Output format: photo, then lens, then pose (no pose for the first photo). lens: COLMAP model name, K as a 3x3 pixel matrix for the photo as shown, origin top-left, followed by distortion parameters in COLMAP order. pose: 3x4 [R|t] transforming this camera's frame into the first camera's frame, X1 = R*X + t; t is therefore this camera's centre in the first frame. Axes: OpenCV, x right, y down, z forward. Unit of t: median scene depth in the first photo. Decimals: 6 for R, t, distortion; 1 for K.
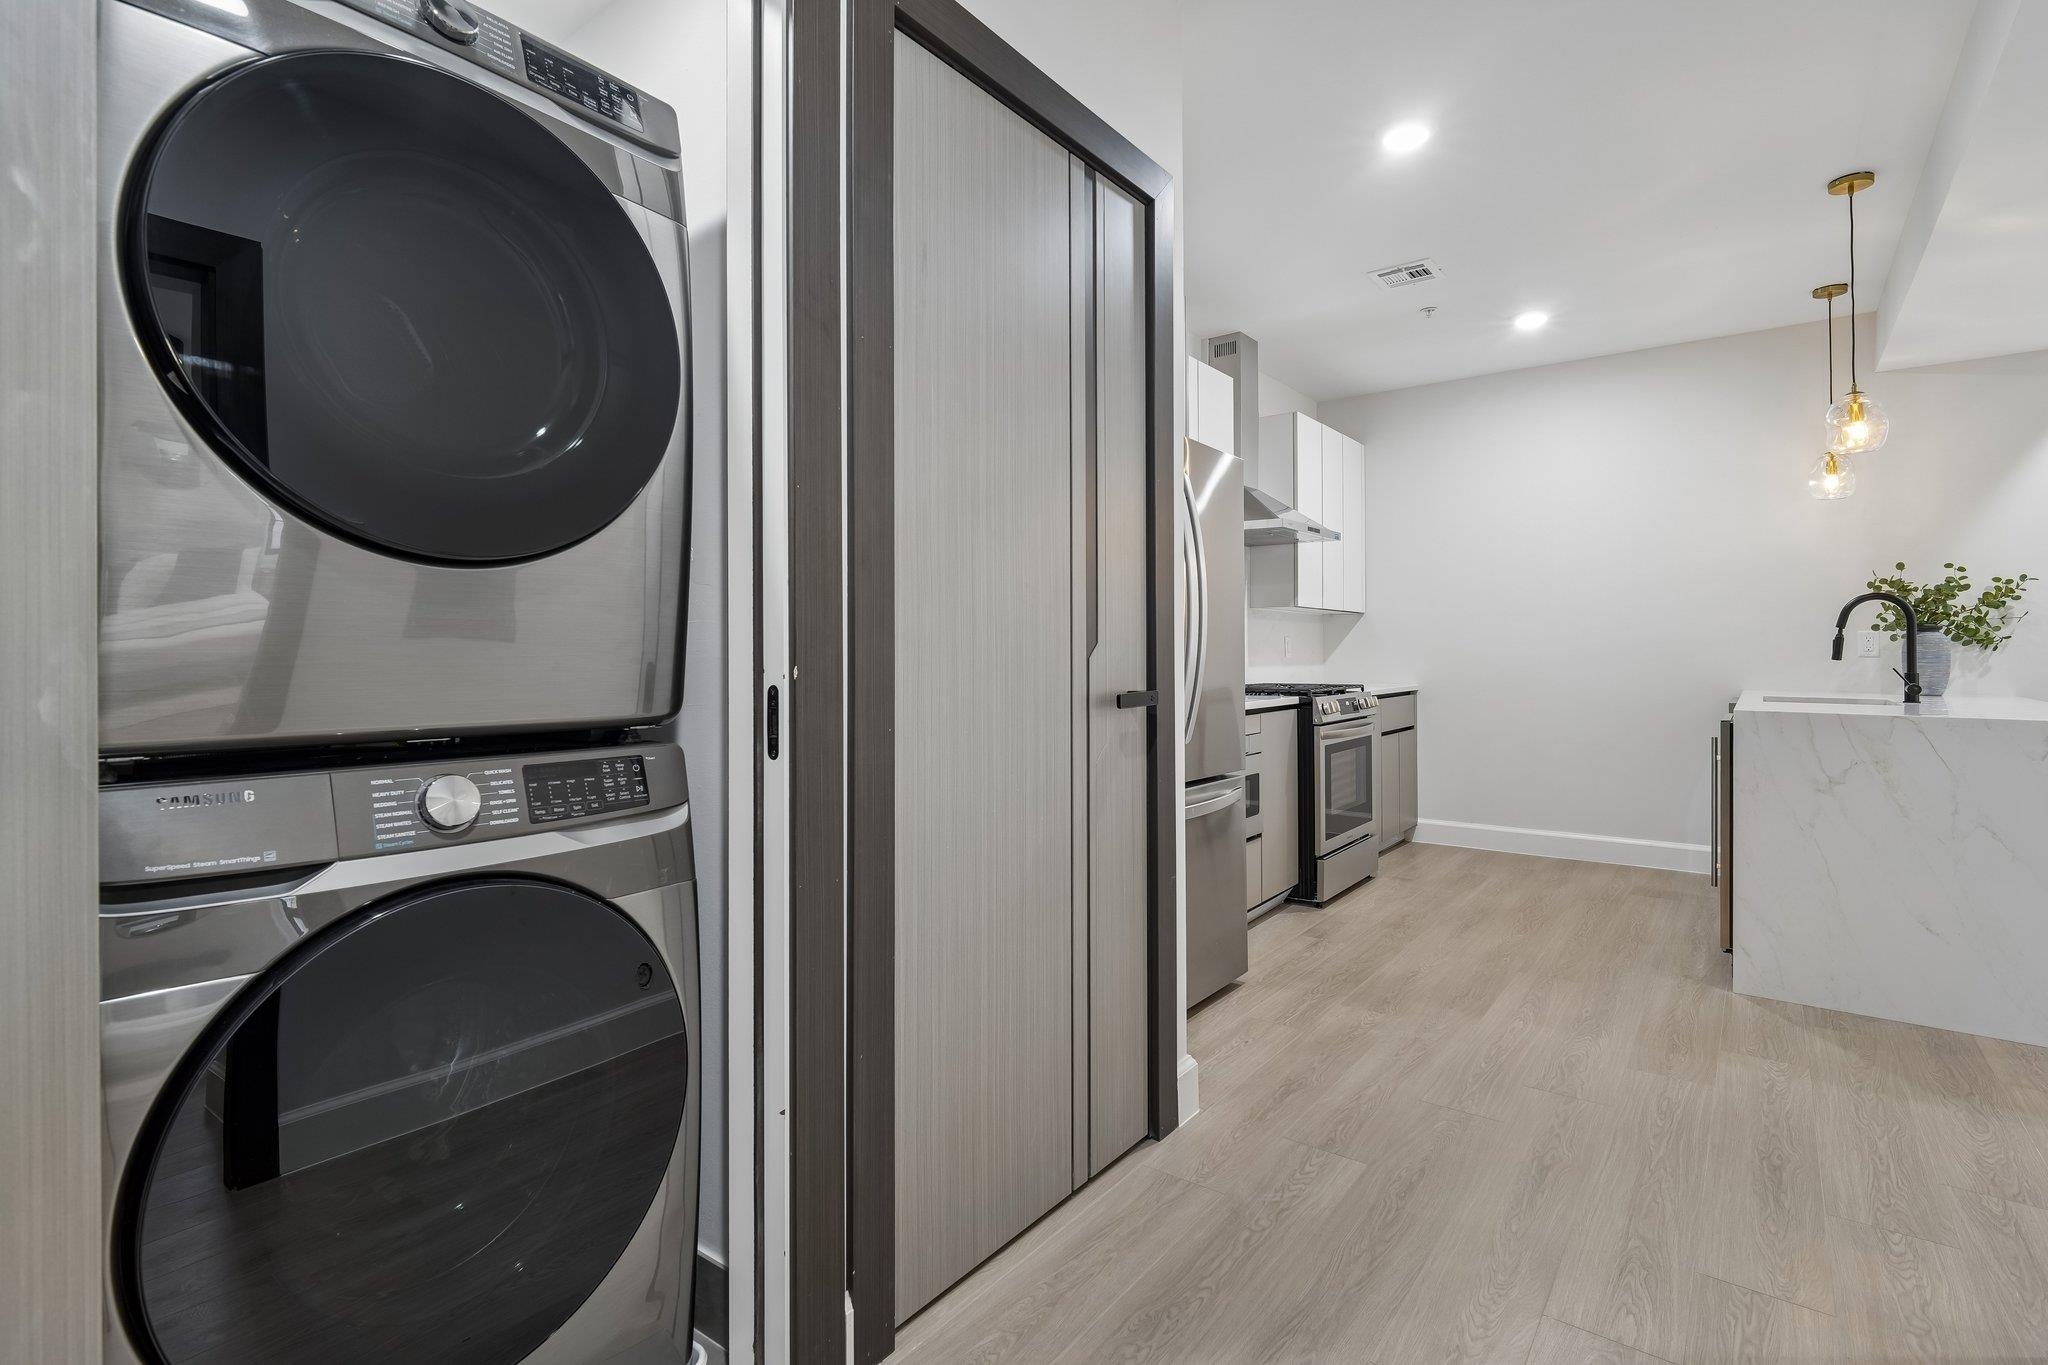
lens RADIAL K [[968.2, 0, 1024.8], [0, 968.2, 646.1], [0, 0, 1]] dist [-0.000317, -0.000464]
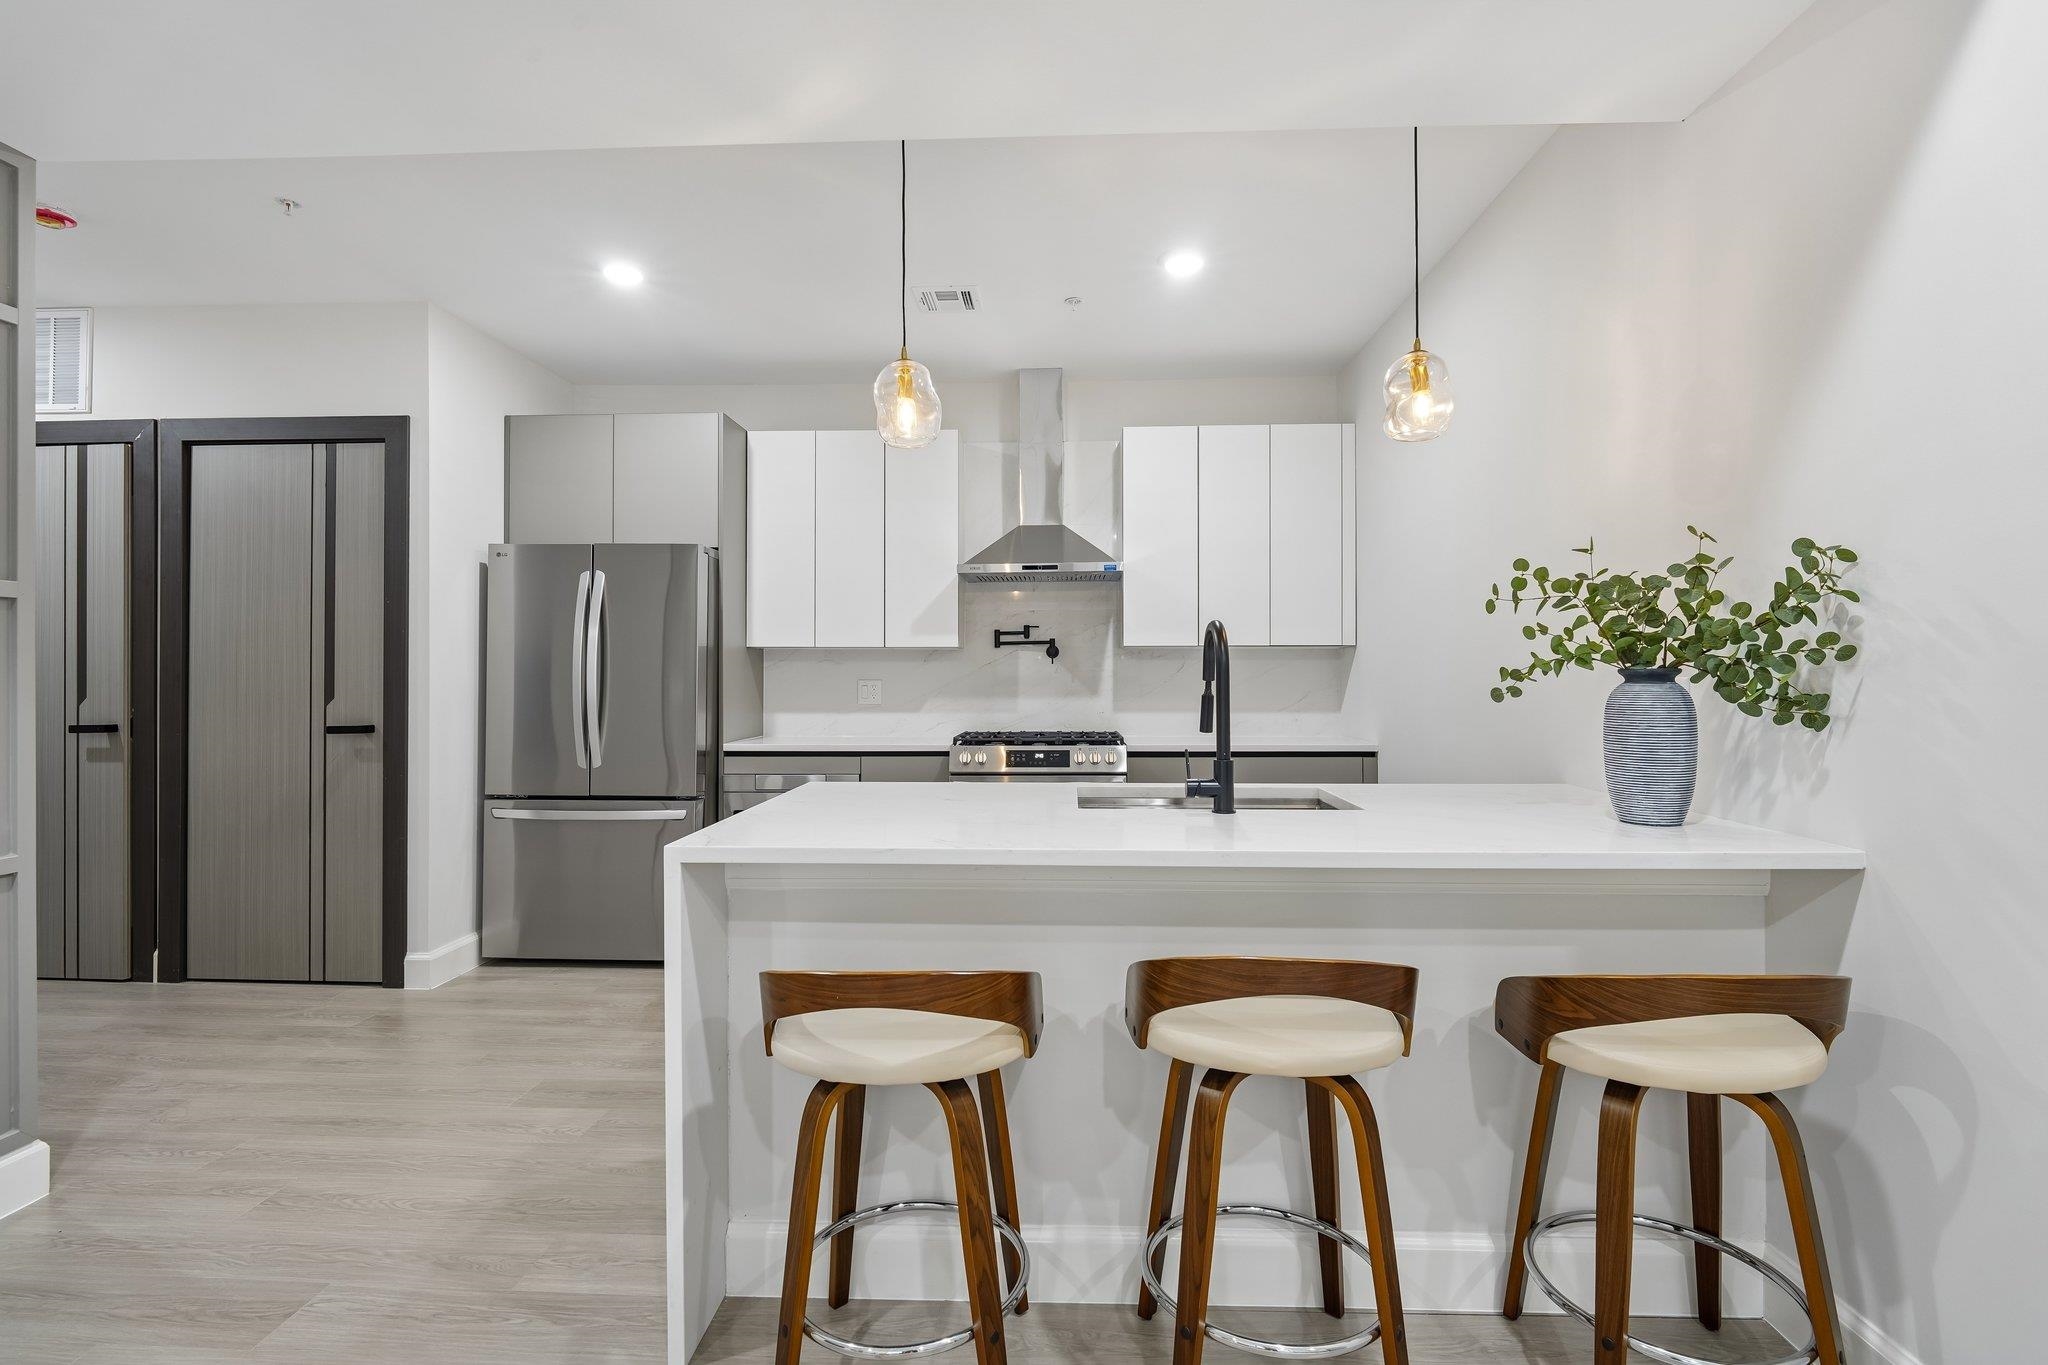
lens RADIAL K [[950.6, 0, 1024.0], [0, 950.6, 682.5], [0, 0, 1]] dist [0.001619, 0.000065]
pose [[0.574154, 0.005421, -0.818729, 1.136631], [0.005898, 0.999925, 0.010757, -0.021335], [0.818726, -0.011005, 0.574079, 0.508363]]
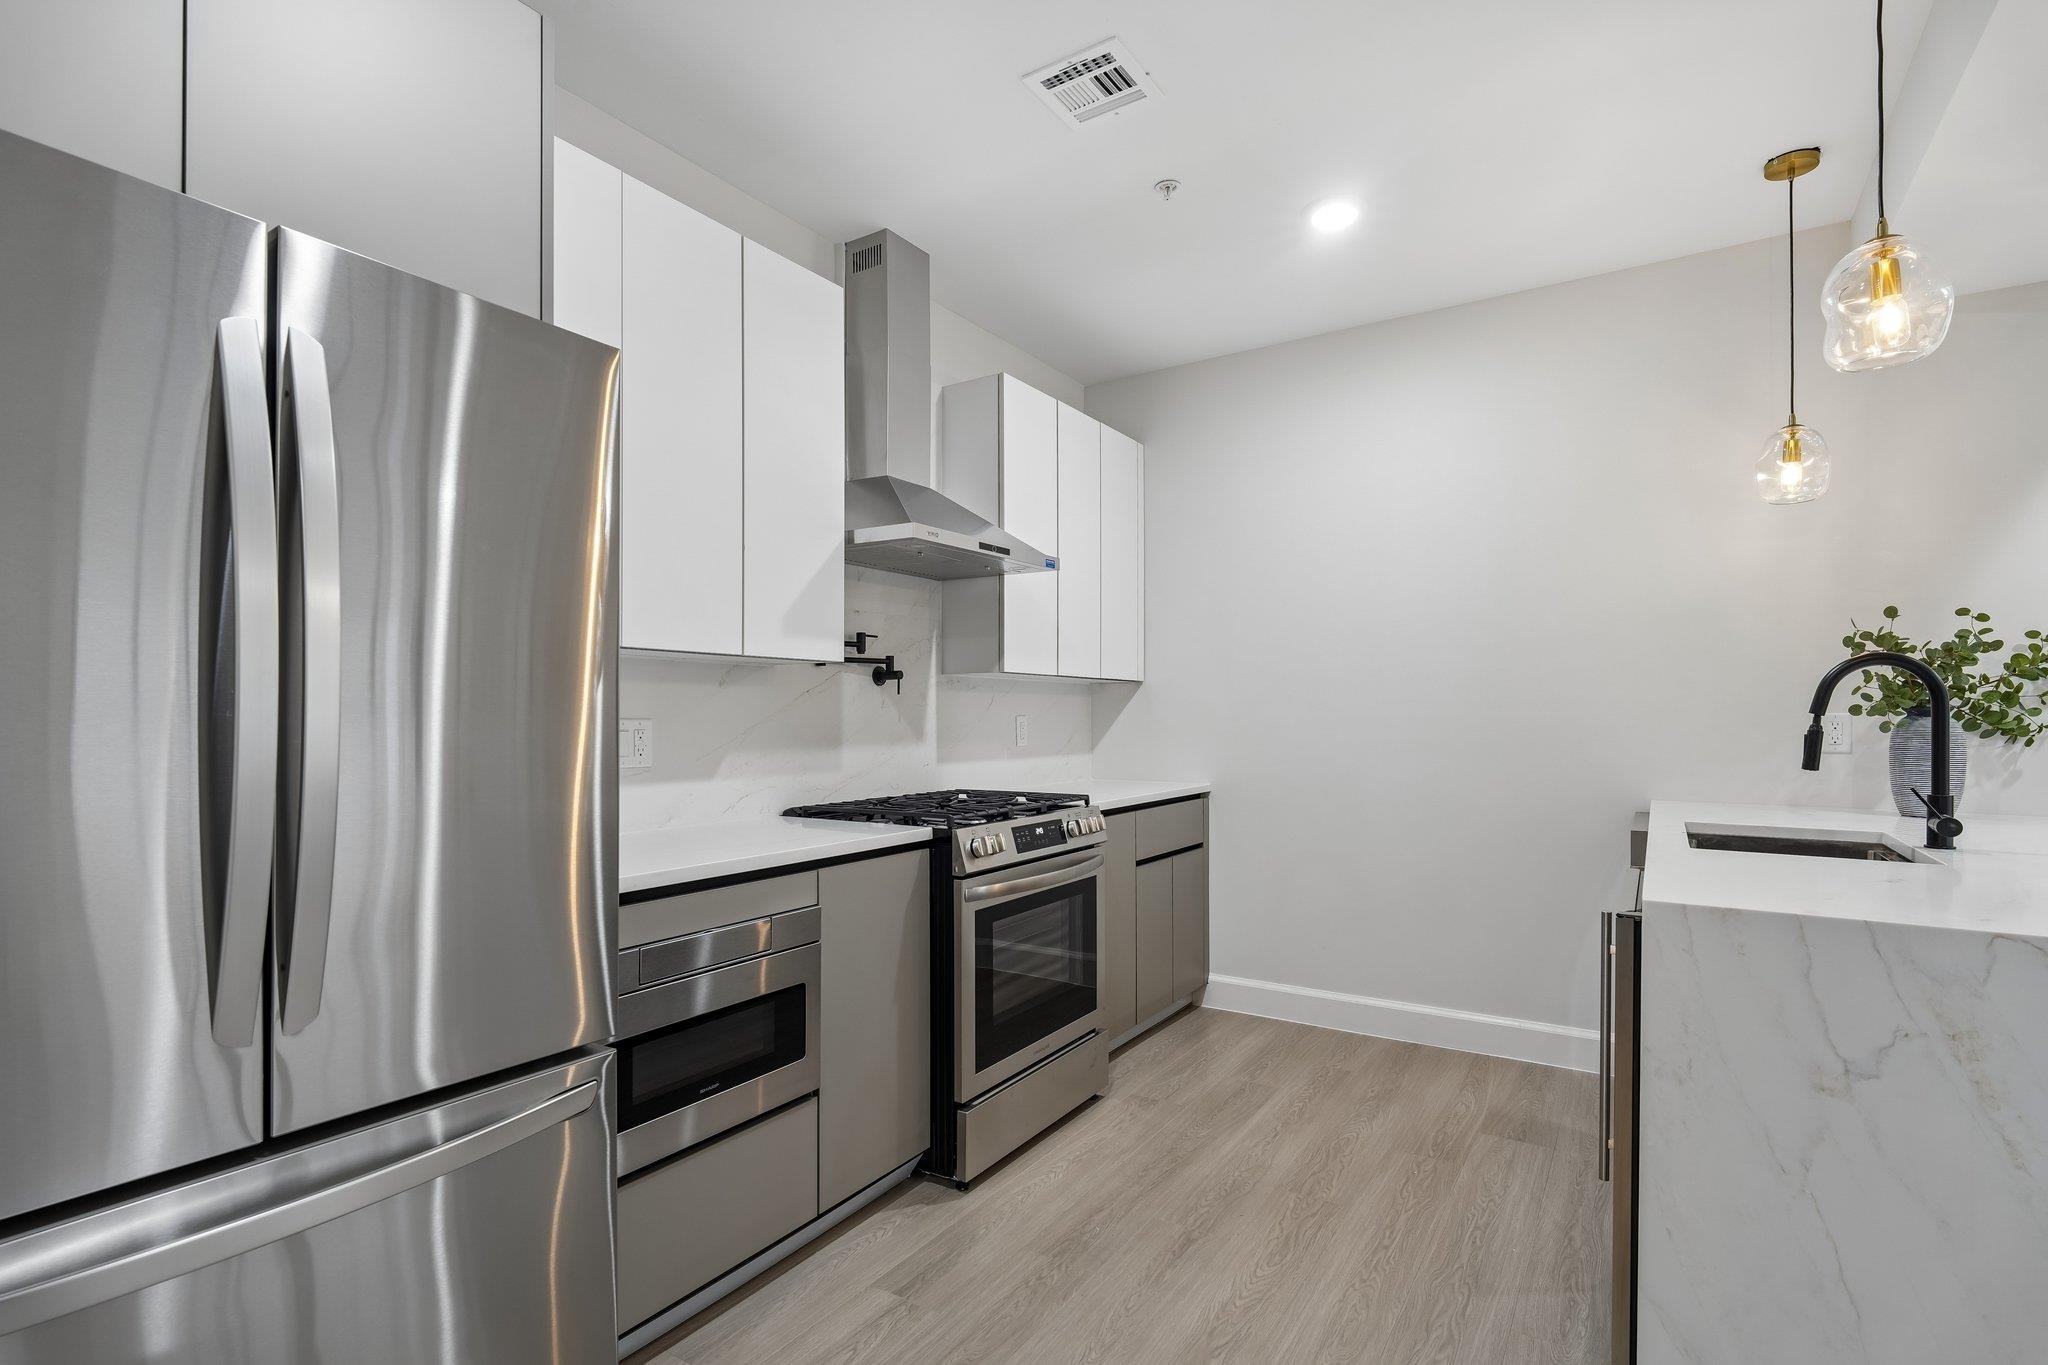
lens RADIAL K [[985.6, 0, 1026.5], [0, 985.6, 720.0], [0, 0, 1]] dist [0.003092, 0.000493]
pose [[0.996750, -0.000430, 0.080552, 0.292750], [-0.000381, 0.999949, 0.010051, -0.018780], [-0.080552, -0.010049, 0.996700, 0.404608]]
